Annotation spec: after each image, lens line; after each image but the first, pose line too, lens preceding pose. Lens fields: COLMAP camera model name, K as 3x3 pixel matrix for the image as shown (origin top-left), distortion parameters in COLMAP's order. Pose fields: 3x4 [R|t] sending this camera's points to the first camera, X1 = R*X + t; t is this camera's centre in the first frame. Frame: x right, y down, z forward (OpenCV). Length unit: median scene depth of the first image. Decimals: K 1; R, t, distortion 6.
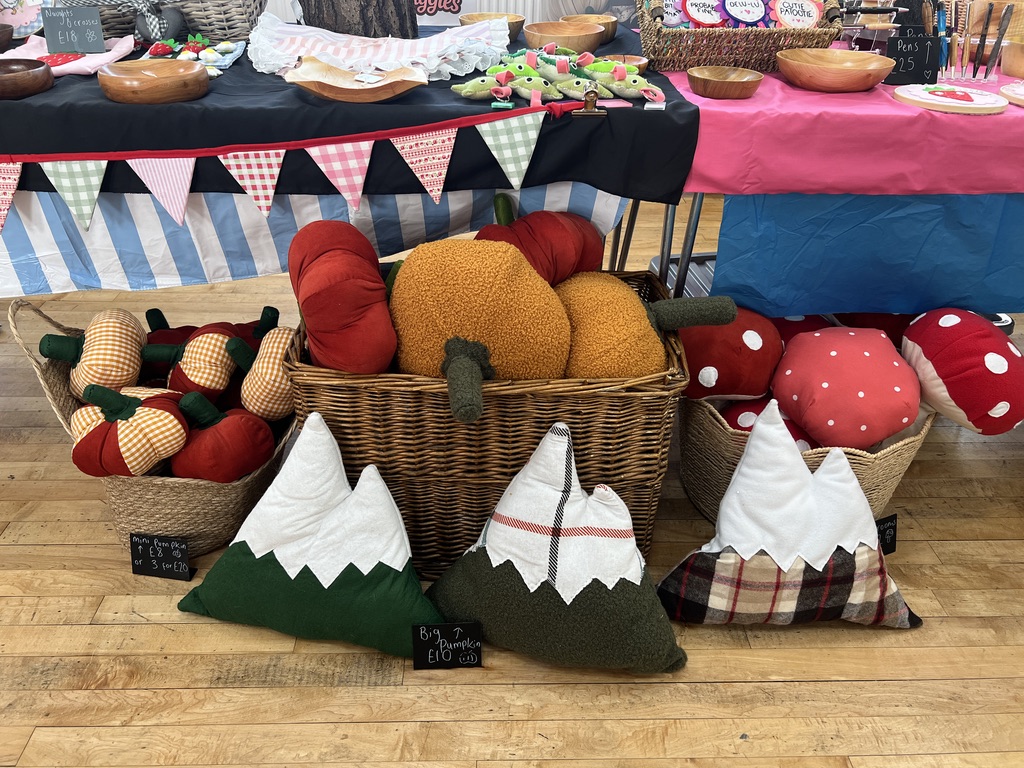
lens RADIAL K [[763.0, 0, 508.3], [0, 763.0, 385.9], [0, 0, 1]] dist [0.010645, 0.001857]
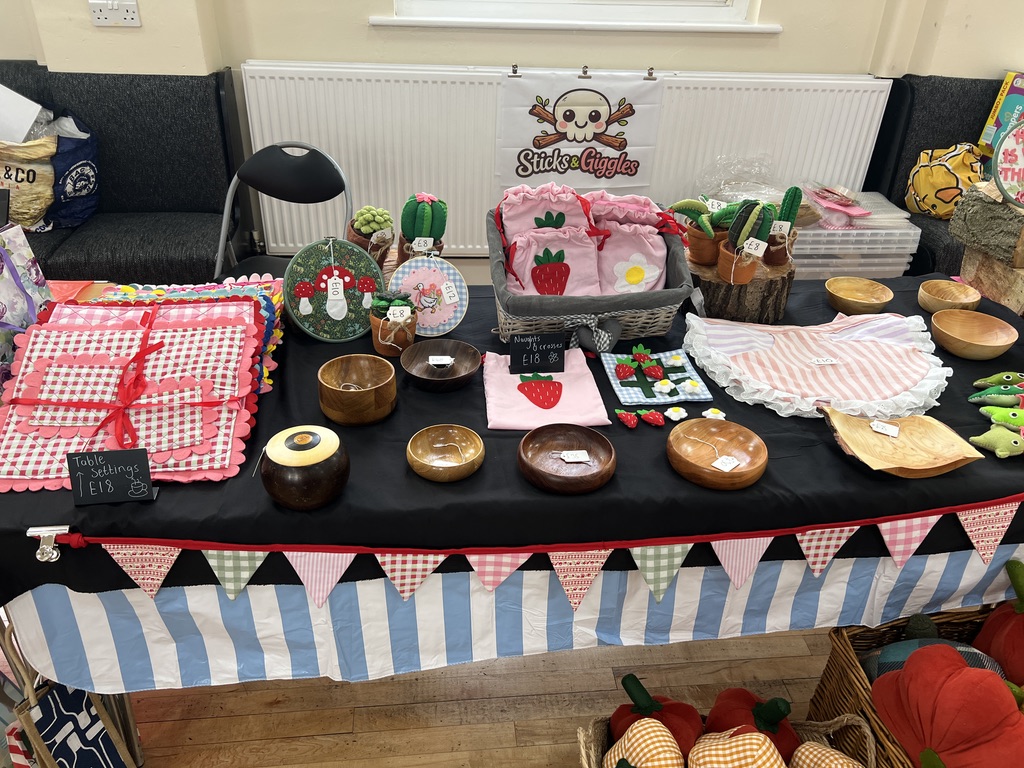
lens RADIAL K [[759.8, 0, 508.1], [0, 759.8, 392.8], [0, 0, 1]] dist [0.050547, -0.059516]
pose [[0.997065, -0.025750, 0.072098, -0.829148], [0.027044, 0.999489, -0.017032, -0.479226], [-0.071622, 0.018932, 0.997252, -0.012848]]
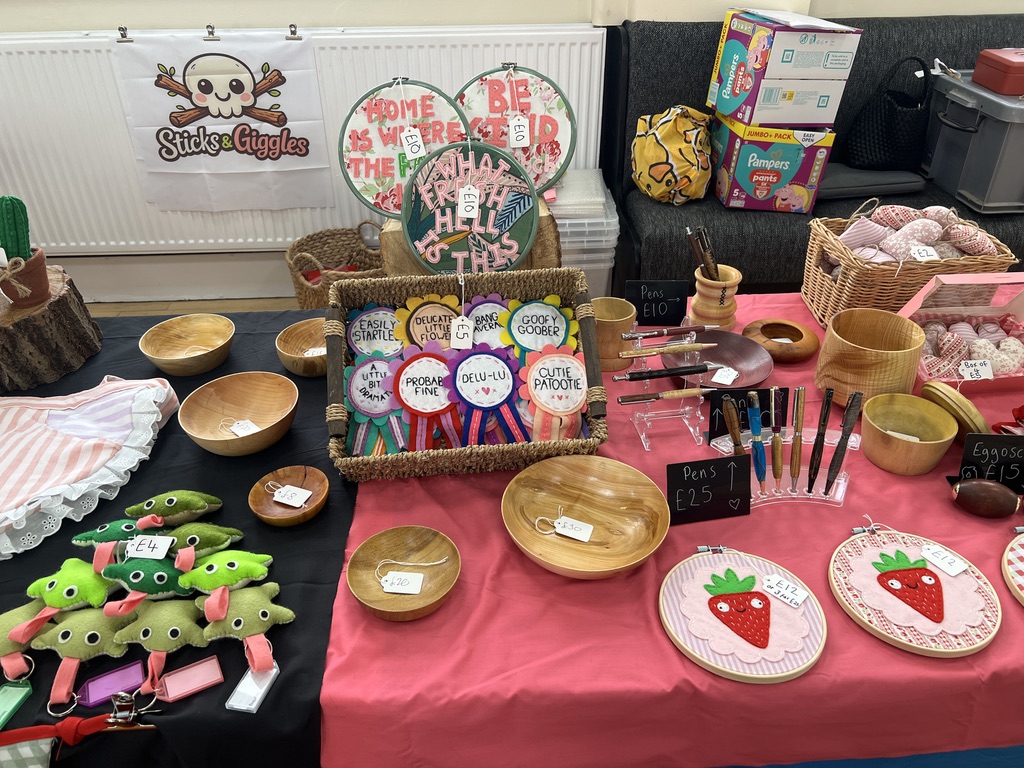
lens RADIAL K [[753.2, 0, 505.4], [0, 753.2, 381.8], [0, 0, 1]] dist [0.067978, -0.085899]
pose [[0.999384, -0.033083, -0.011674, 0.417637], [0.033237, 0.999360, 0.013253, -0.623751], [0.011228, -0.013633, 0.999844, 0.383110]]
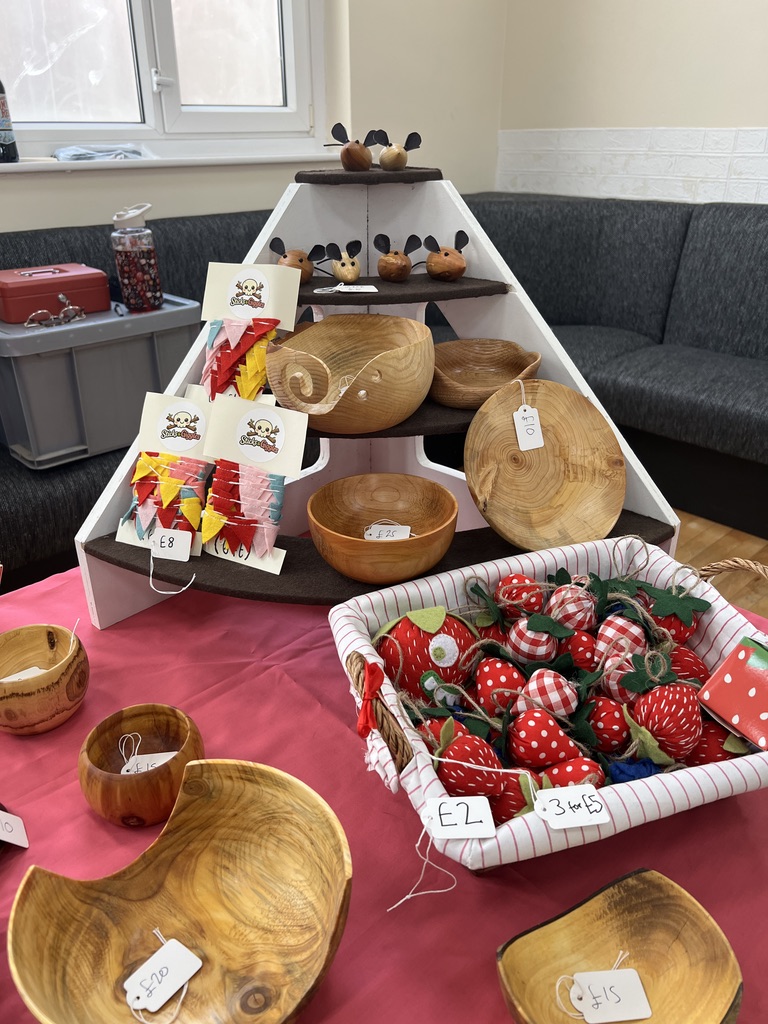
lens RADIAL K [[762.7, 0, 368.4], [0, 762.7, 514.4], [0, 0, 1]] dist [0.058639, -0.068813]
pose [[0.751034, -0.316646, 0.579382, 1.204857], [0.376537, 0.926225, 0.018112, -0.687961], [-0.542373, 0.204556, 0.814855, 0.772937]]
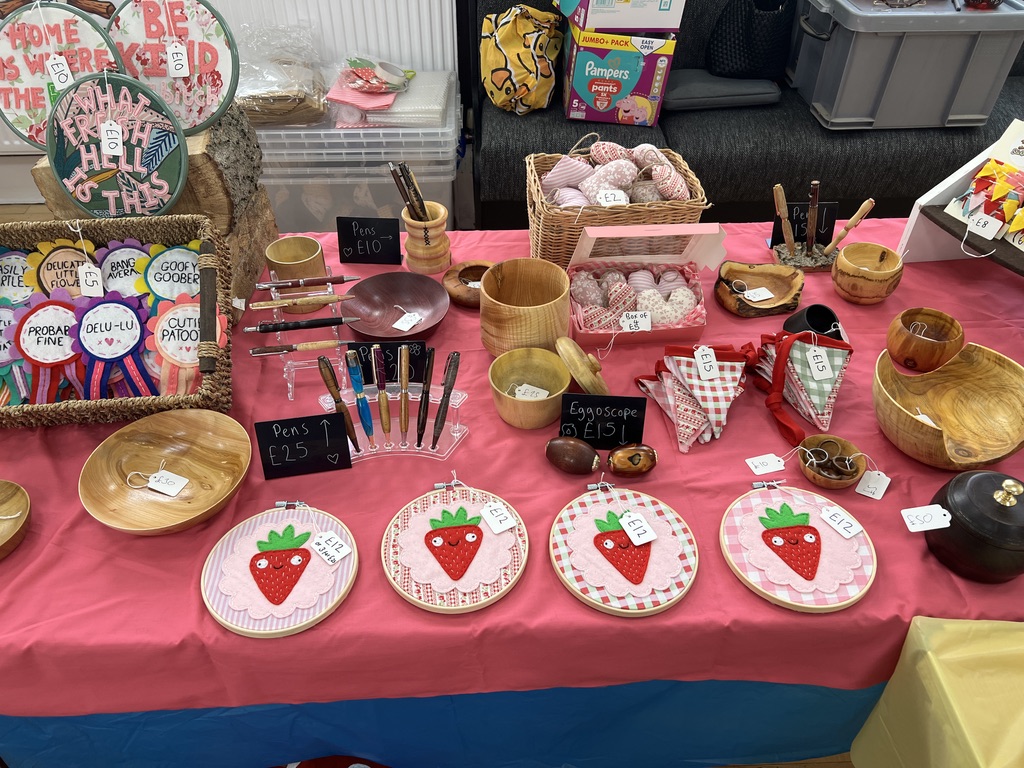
lens RADIAL K [[762.7, 0, 503.8], [0, 762.7, 386.6], [0, 0, 1]] dist [0.058639, -0.068813]
pose [[0.999772, -0.018610, -0.010510, 0.835332], [0.020044, 0.987100, 0.158844, -0.681357], [0.007419, -0.159019, 0.987248, 0.377406]]
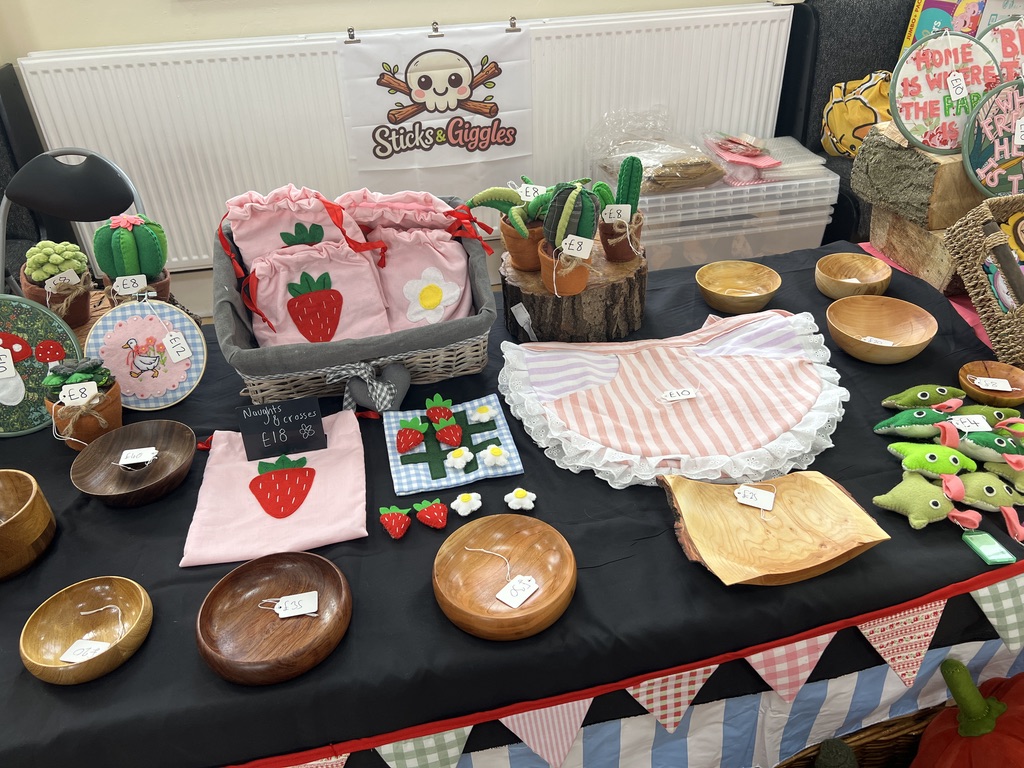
lens RADIAL K [[759.7, 0, 510.8], [0, 759.7, 376.8], [0, 0, 1]] dist [0.057982, -0.066648]
pose [[0.985791, -0.133655, 0.101749, -0.510225], [0.133502, 0.991013, 0.008346, -0.595247], [-0.101950, 0.005356, 0.994775, 0.307625]]
